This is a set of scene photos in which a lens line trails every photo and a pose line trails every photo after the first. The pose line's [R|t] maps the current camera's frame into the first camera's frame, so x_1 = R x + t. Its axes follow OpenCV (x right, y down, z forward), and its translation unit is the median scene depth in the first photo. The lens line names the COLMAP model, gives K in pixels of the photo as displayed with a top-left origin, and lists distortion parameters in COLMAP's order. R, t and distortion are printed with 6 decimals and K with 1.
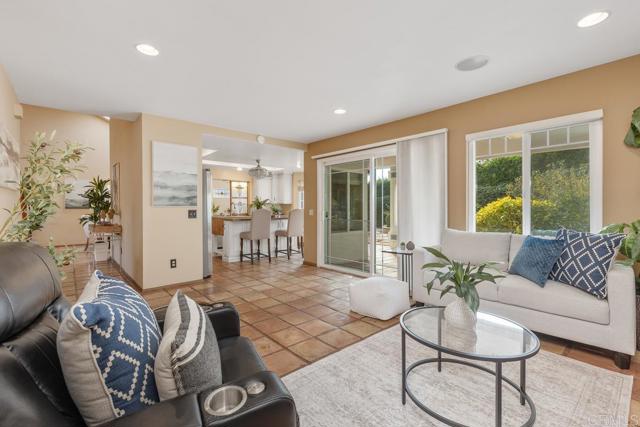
lens RADIAL K [[284.4, 0, 317.6], [0, 284.4, 211.3], [0, 0, 1]] dist [-0.001596, 0.000283]
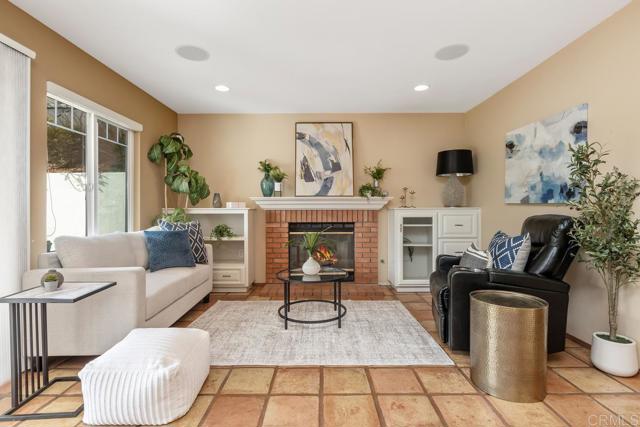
lens RADIAL K [[321.4, 0, 318.0], [0, 321.4, 212.5], [0, 0, 1]] dist [-0.000091, -0.000022]
pose [[-0.752101, 0.000867, 0.659047, -0.535459], [0.016140, 0.999723, 0.017104, 0.009989], [-0.658850, 0.023501, -0.751907, 1.674385]]
